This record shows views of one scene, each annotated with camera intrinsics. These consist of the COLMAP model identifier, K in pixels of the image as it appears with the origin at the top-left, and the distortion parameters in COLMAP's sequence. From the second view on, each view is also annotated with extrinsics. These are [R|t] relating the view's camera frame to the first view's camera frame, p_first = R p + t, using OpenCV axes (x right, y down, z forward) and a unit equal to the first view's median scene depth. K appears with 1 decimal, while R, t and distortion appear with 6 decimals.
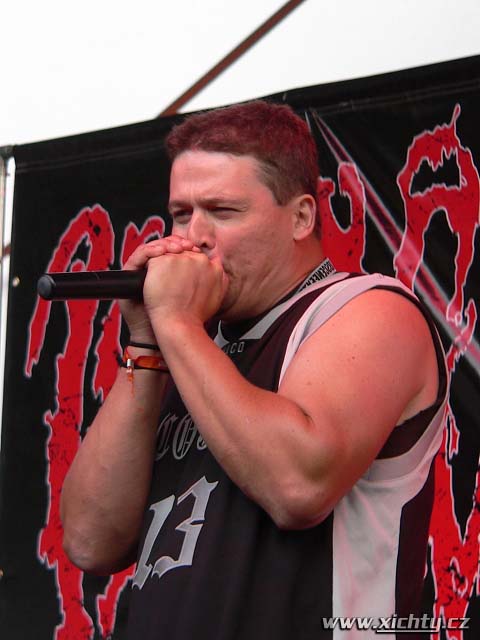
lens RADIAL K [[4206.0, 0, 240.2], [0, 4206.0, 320.2], [0, 0, 1]] dist [-0.057602, 0.000000]
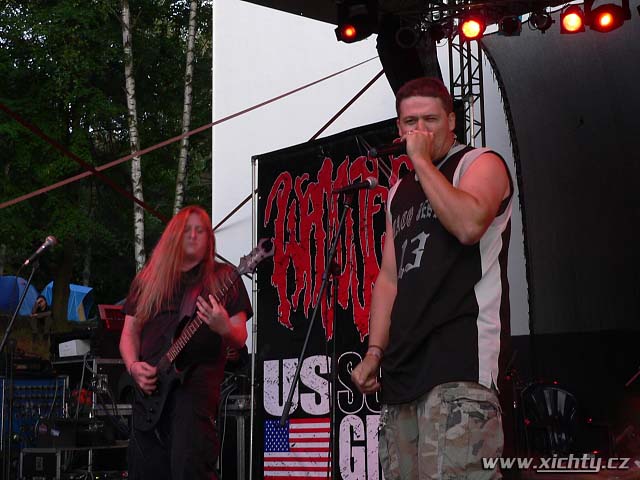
lens RADIAL K [[965.0, 0, 319.2], [0, 965.0, 239.9], [0, 0, 1]] dist [0.001381, 0.000000]
pose [[0.994880, -0.059544, 0.081654, -0.114695], [0.059432, 0.998225, 0.003808, 0.036593], [-0.081736, 0.001064, 0.996653, 0.440494]]
